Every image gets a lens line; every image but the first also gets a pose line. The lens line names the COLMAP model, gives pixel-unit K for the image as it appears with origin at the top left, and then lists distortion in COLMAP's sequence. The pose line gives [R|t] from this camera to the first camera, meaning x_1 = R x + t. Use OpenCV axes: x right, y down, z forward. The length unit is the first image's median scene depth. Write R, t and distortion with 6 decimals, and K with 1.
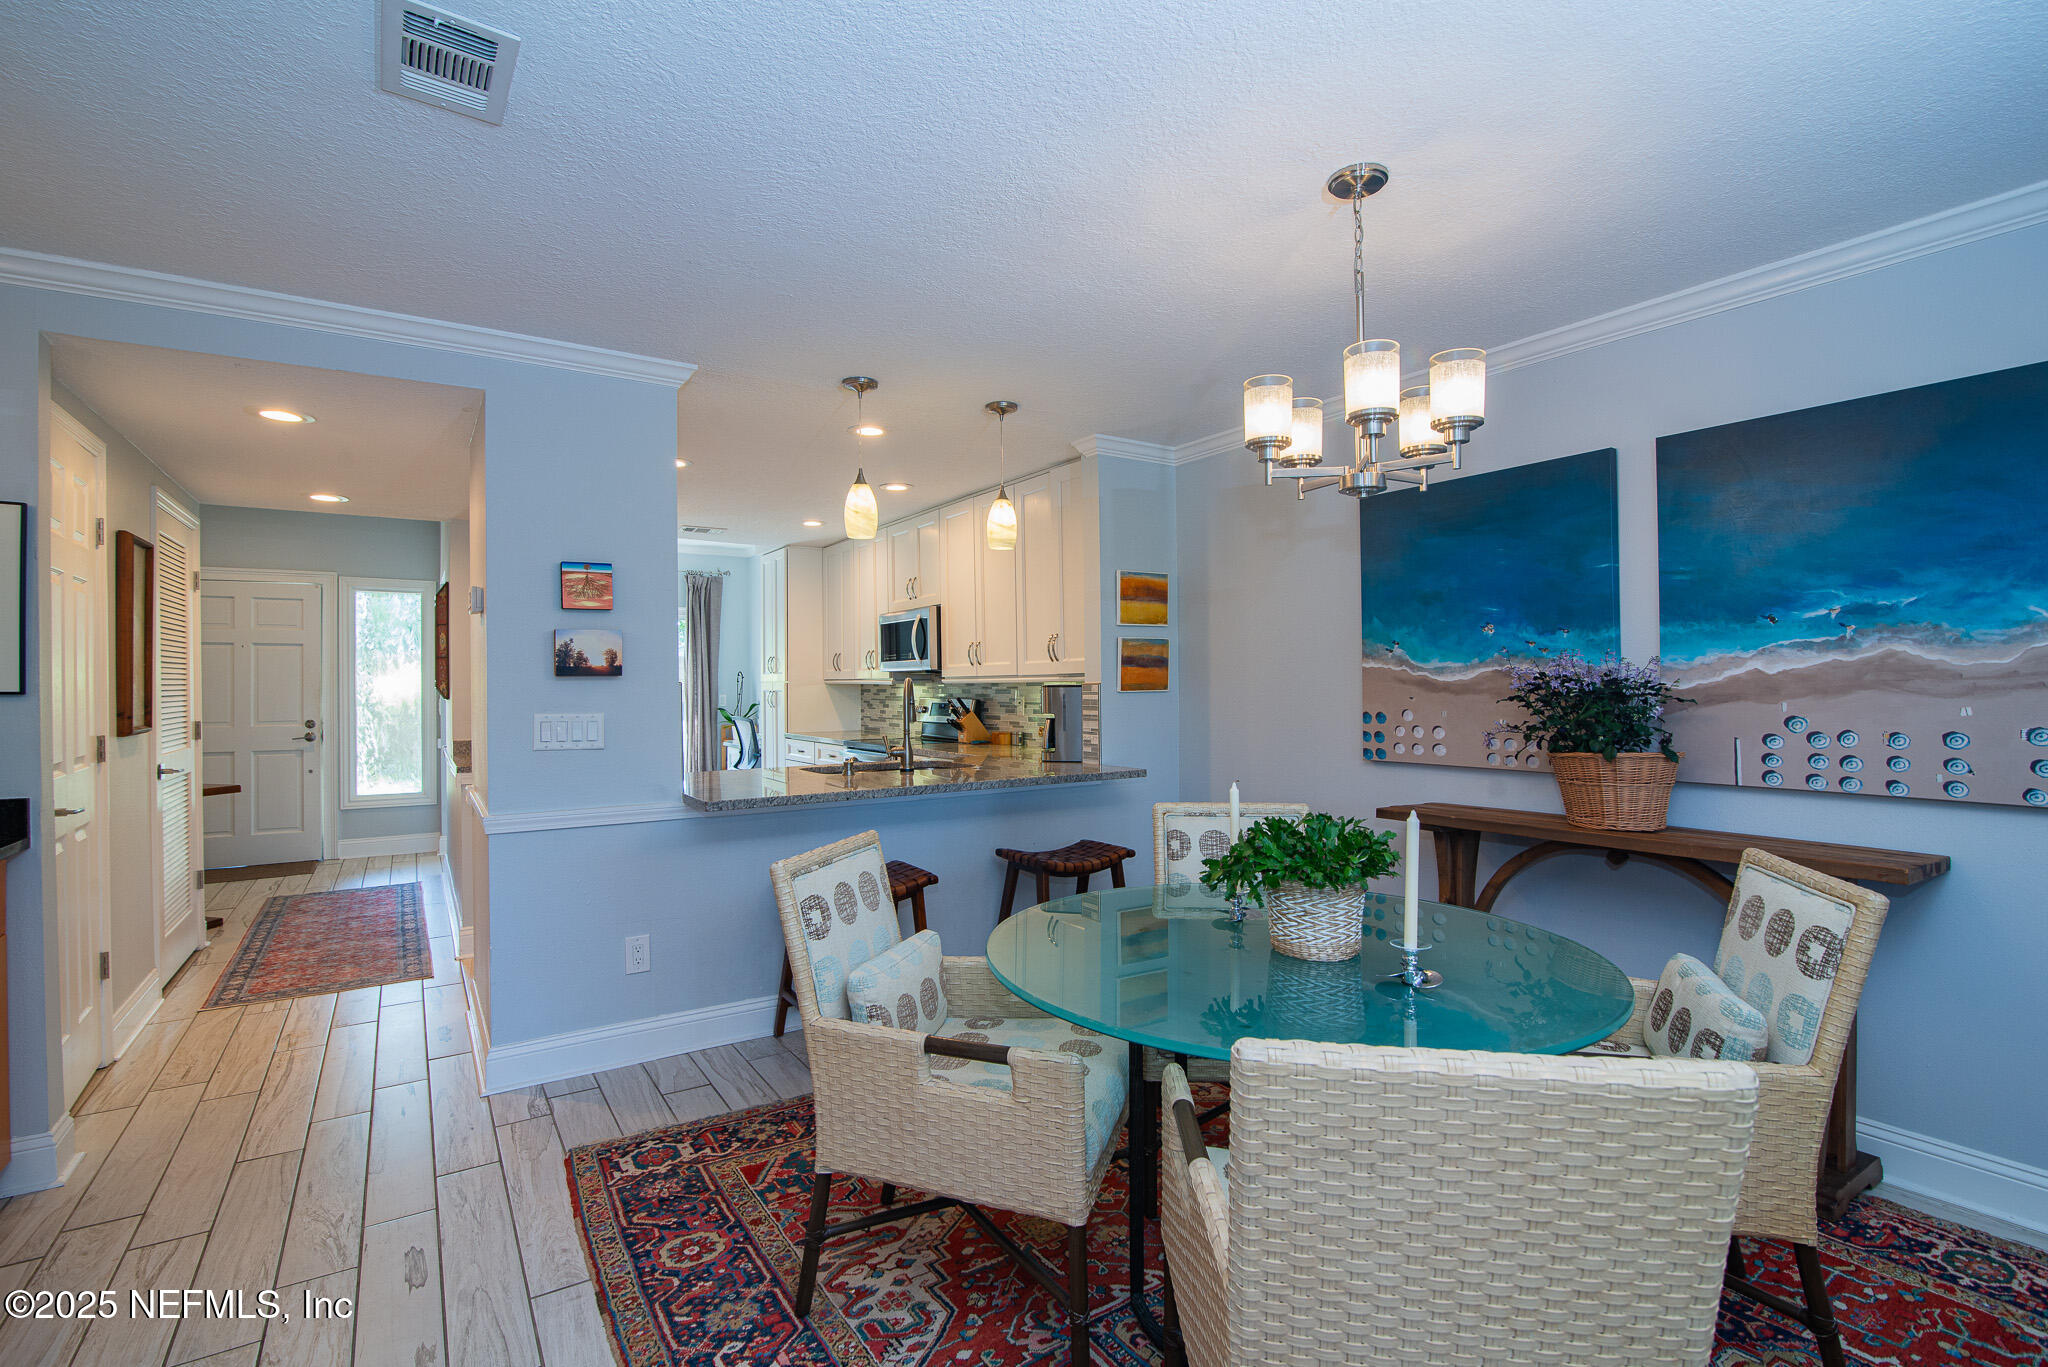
lens RADIAL K [[937.7, 0, 1019.3], [0, 937.7, 681.9], [0, 0, 1]] dist [-0.020118, 0.001856]
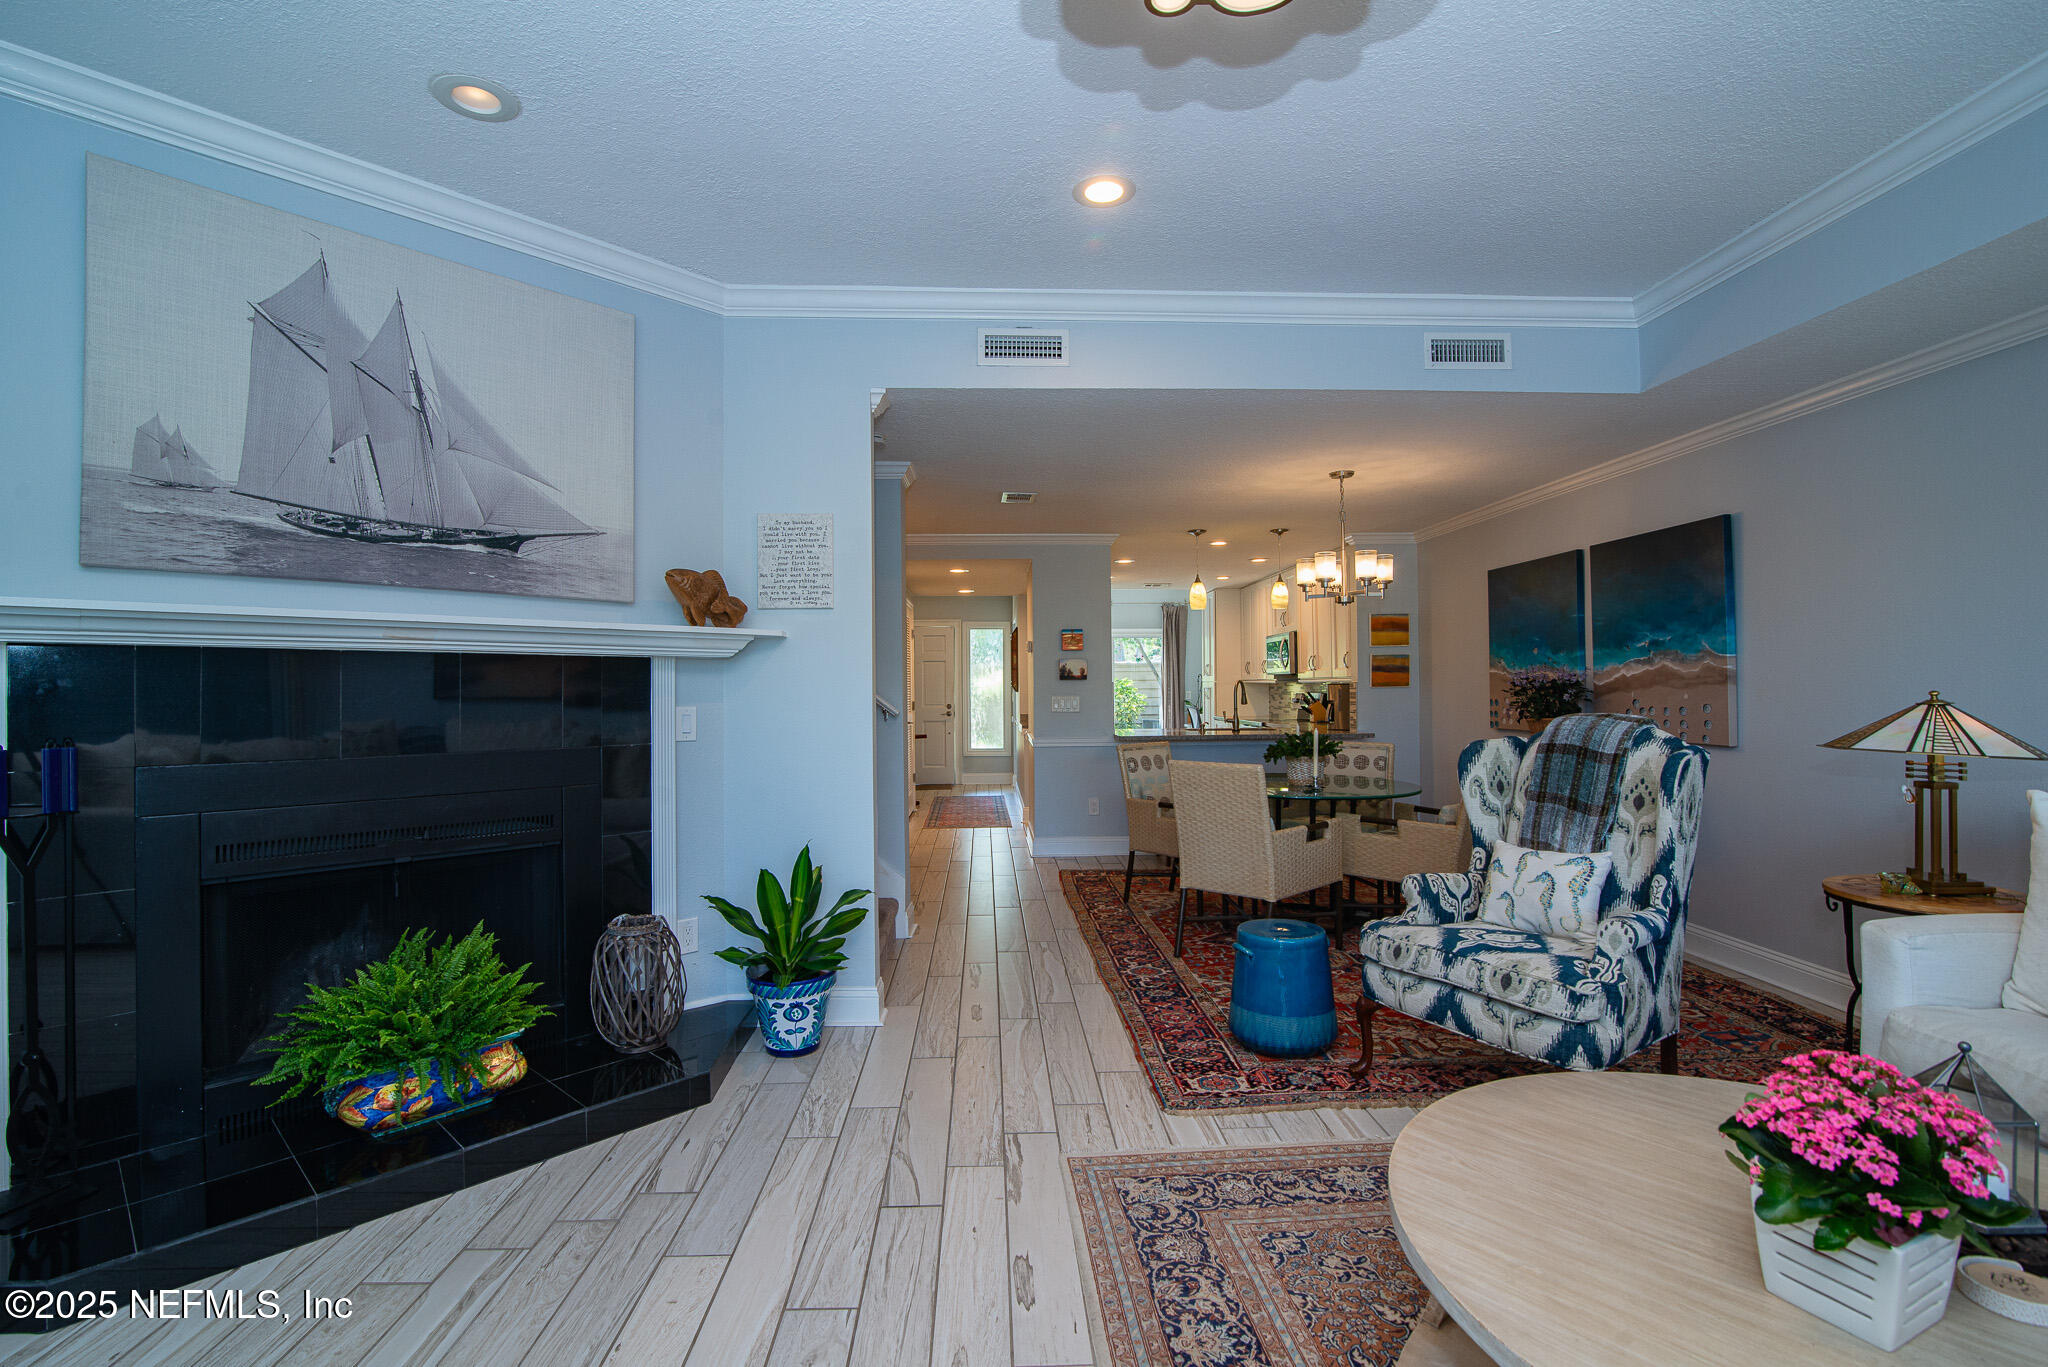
lens RADIAL K [[937.7, 0, 1019.3], [0, 937.7, 681.9], [0, 0, 1]] dist [-0.020118, 0.001856]
pose [[0.855423, -0.002280, -0.517925, 0.510881], [0.002434, 0.999997, -0.000383, -0.000162], [0.517924, -0.000934, 0.855426, -0.853665]]
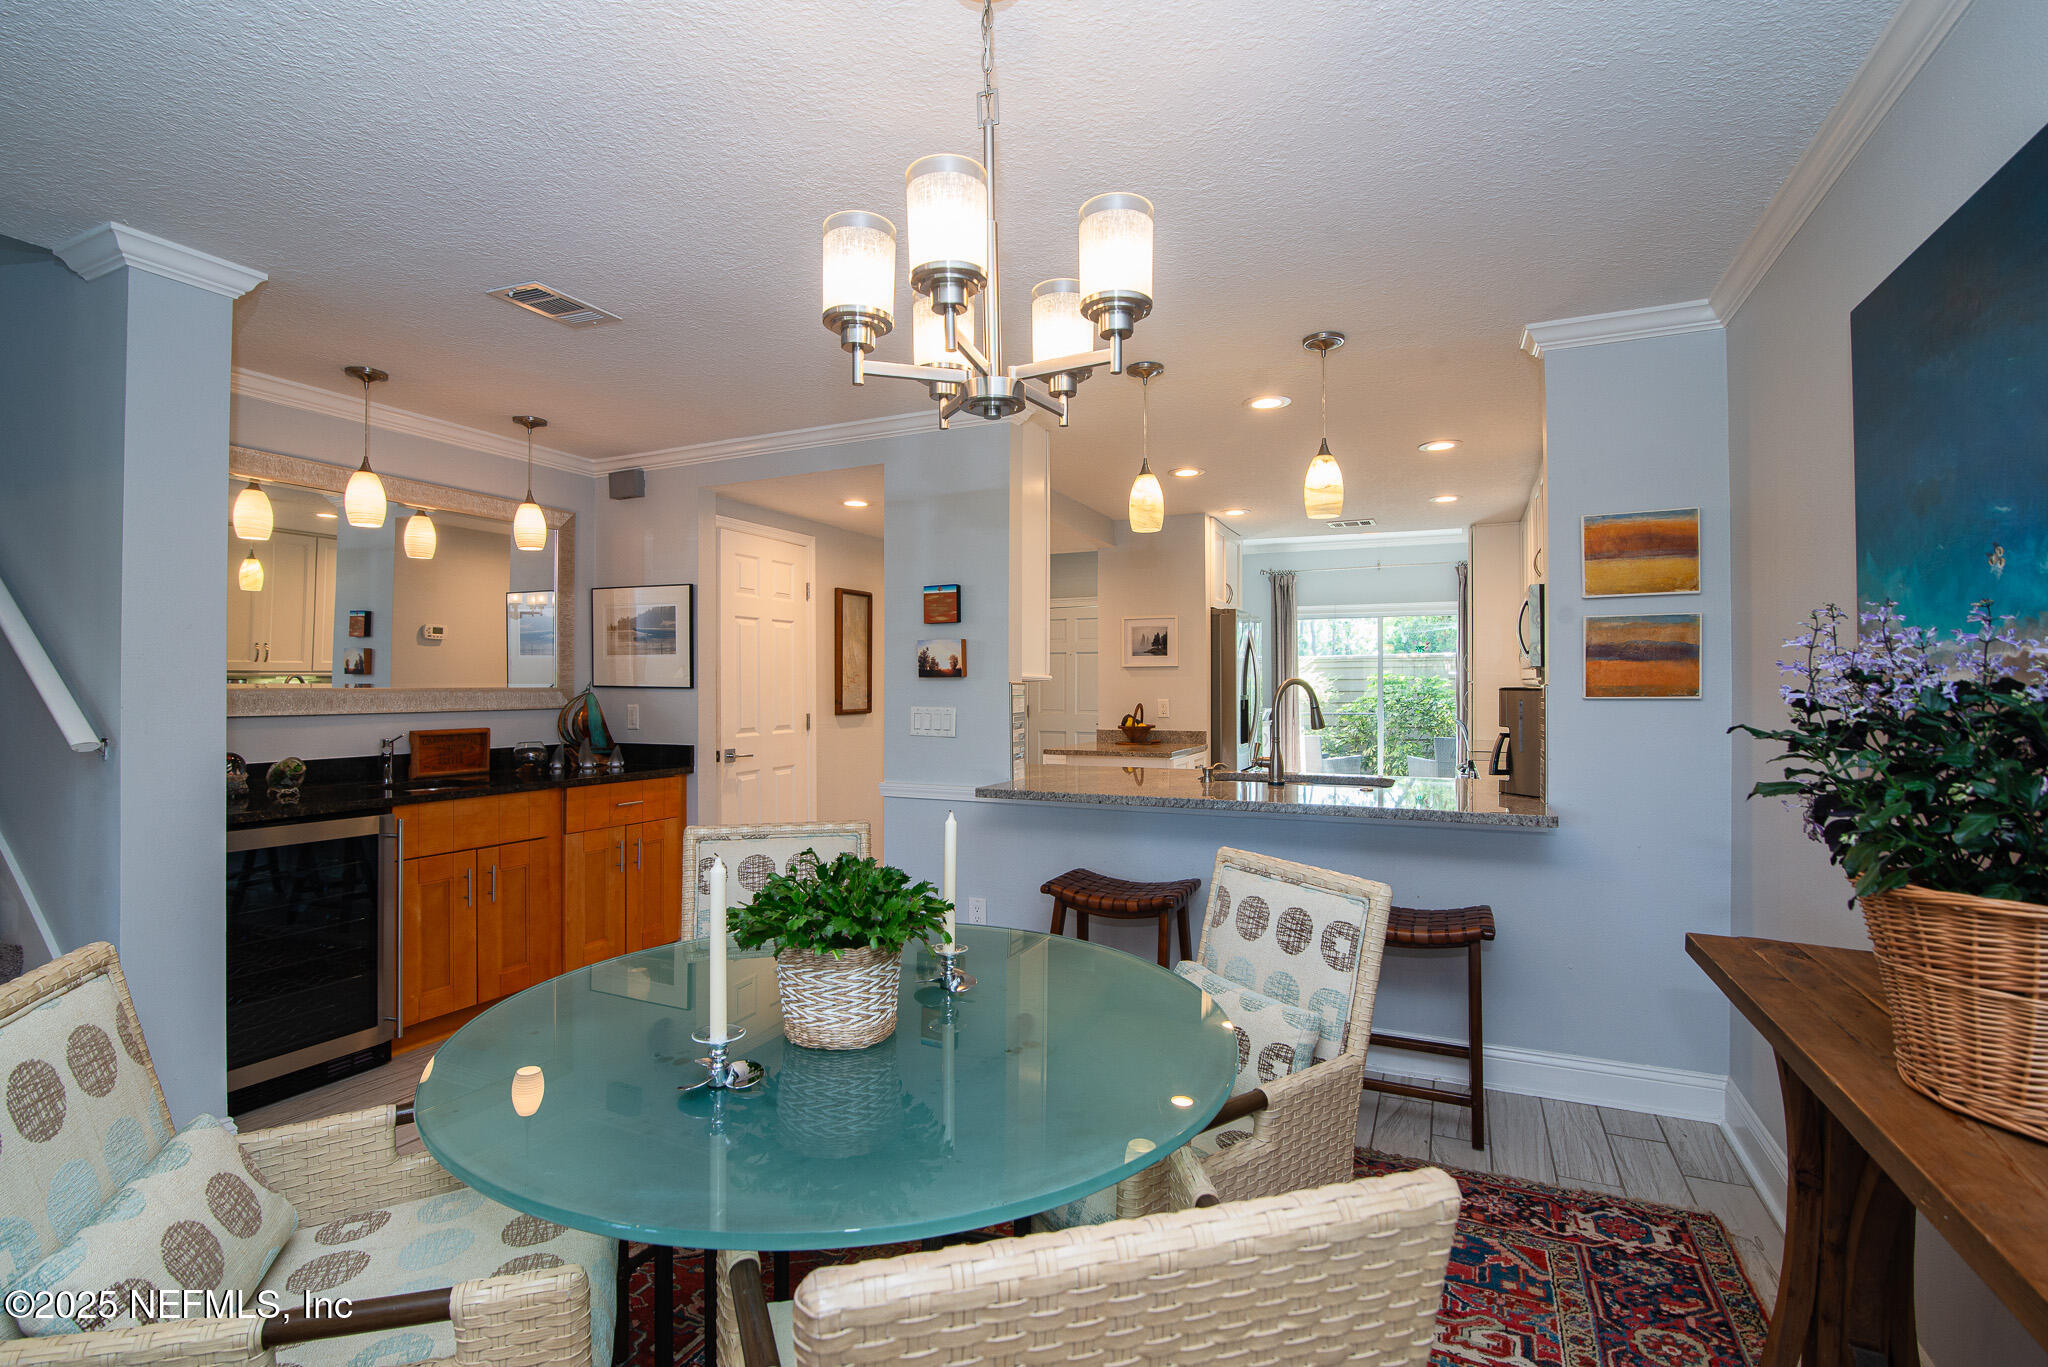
lens RADIAL K [[936.6, 0, 1028.0], [0, 936.6, 663.8], [0, 0, 1]] dist [-0.000457, 0.000021]
pose [[0.544200, -0.017876, -0.838765, 0.535899], [-0.004836, 0.999690, -0.024443, 0.004788], [0.838942, 0.017358, 0.543944, 0.371879]]
